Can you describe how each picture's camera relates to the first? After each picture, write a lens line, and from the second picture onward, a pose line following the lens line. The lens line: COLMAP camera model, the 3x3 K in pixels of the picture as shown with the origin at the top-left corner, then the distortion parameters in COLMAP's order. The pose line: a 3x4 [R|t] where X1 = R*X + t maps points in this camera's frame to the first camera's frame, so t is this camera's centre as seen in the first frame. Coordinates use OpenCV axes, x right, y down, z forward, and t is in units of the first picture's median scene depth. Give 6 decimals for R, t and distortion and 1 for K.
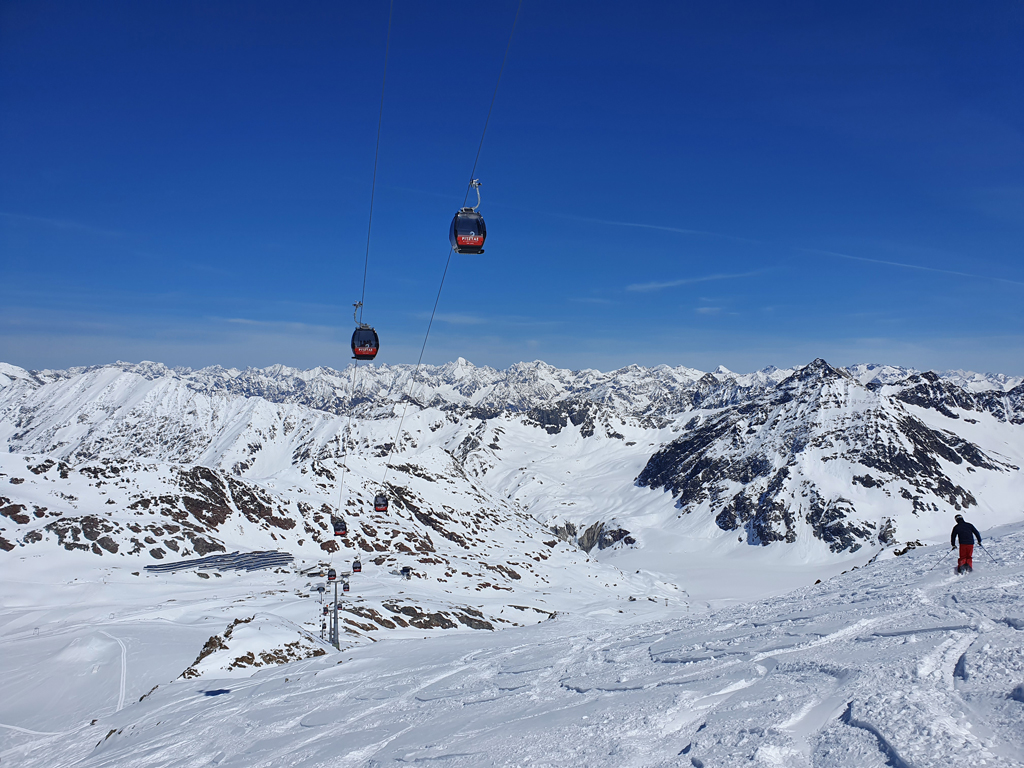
lens RADIAL K [[784.7, 0, 512.0], [0, 784.7, 384.0], [0, 0, 1]] dist [0.157828, -0.225870]
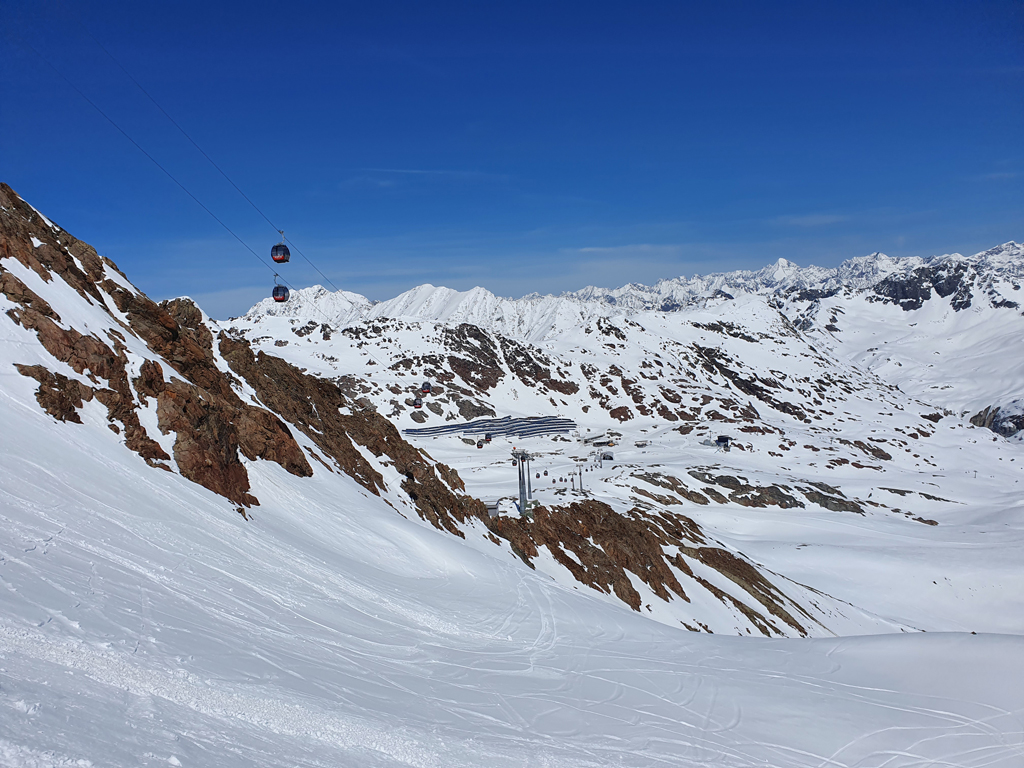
lens RADIAL K [[787.1, 0, 512.6], [0, 787.1, 406.0], [0, 0, 1]] dist [0.033760, -0.001624]
pose [[0.921213, -0.034909, -0.387489, -0.026871], [0.081537, 0.991172, 0.104549, 0.103987], [0.380418, -0.127907, 0.915927, 0.243707]]
